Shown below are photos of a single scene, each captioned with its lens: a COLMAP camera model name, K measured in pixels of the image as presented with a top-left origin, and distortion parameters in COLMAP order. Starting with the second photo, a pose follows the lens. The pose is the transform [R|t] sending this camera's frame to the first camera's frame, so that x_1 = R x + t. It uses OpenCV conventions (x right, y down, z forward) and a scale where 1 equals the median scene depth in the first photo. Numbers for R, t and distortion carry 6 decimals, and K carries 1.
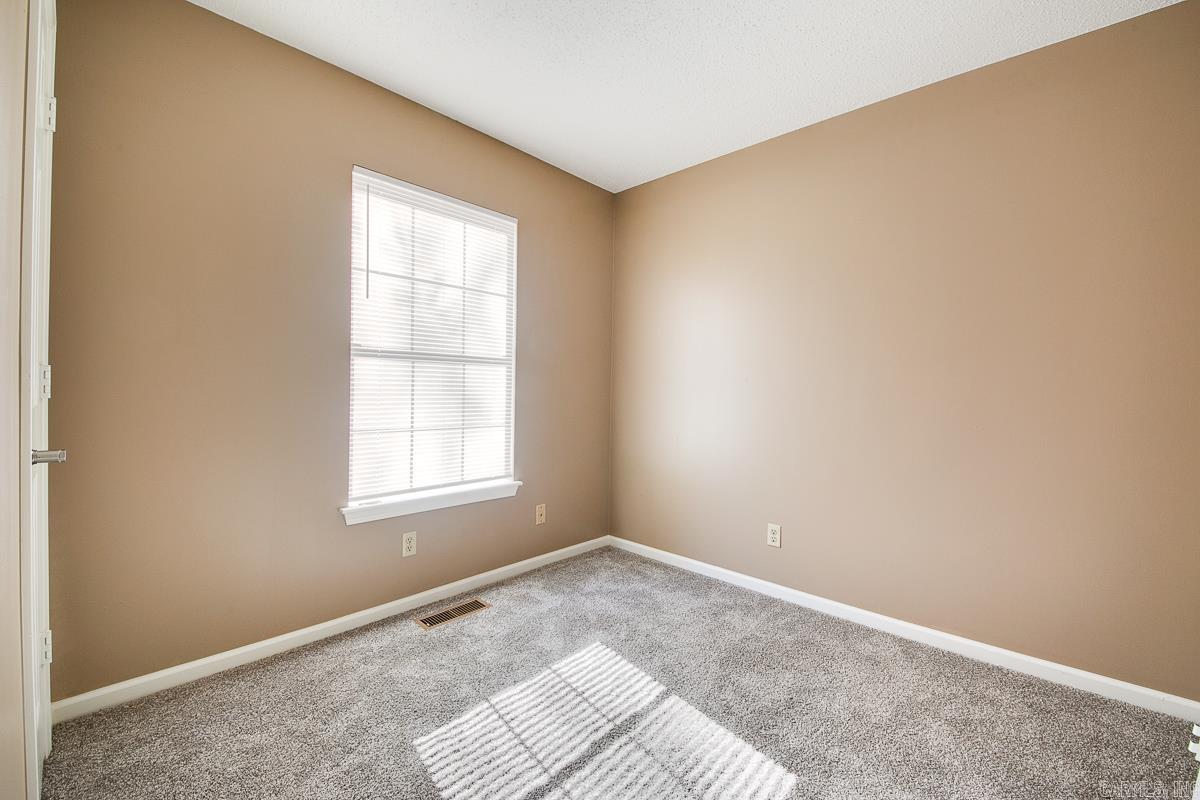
lens RADIAL K [[508.6, 0, 596.9], [0, 508.6, 396.4], [0, 0, 1]] dist [0.001344, -0.030462]
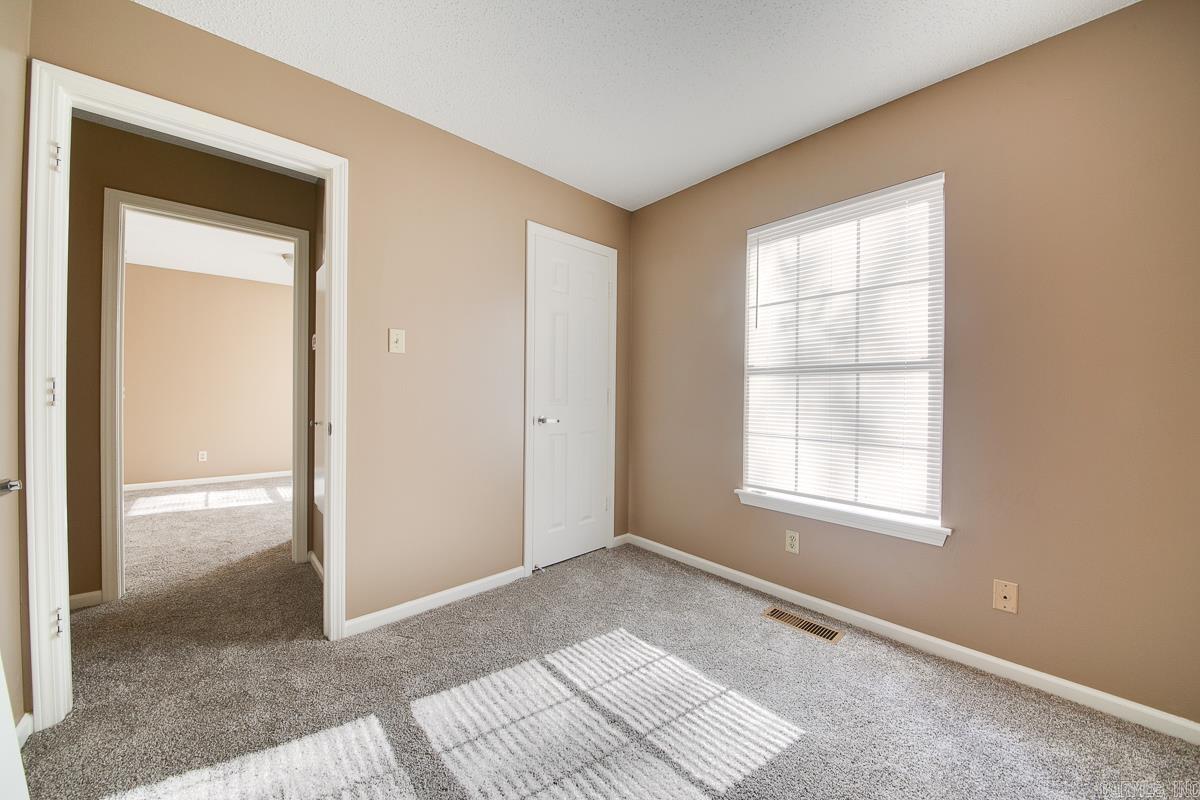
lens RADIAL K [[422.4, 0, 580.7], [0, 422.4, 398.6], [0, 0, 1]] dist [0.000227, -0.006990]
pose [[-0.126928, -0.011260, -0.991848, 0.594998], [-0.024218, 0.999673, -0.008250, 0.000480], [0.991616, 0.022974, -0.127159, 0.654399]]
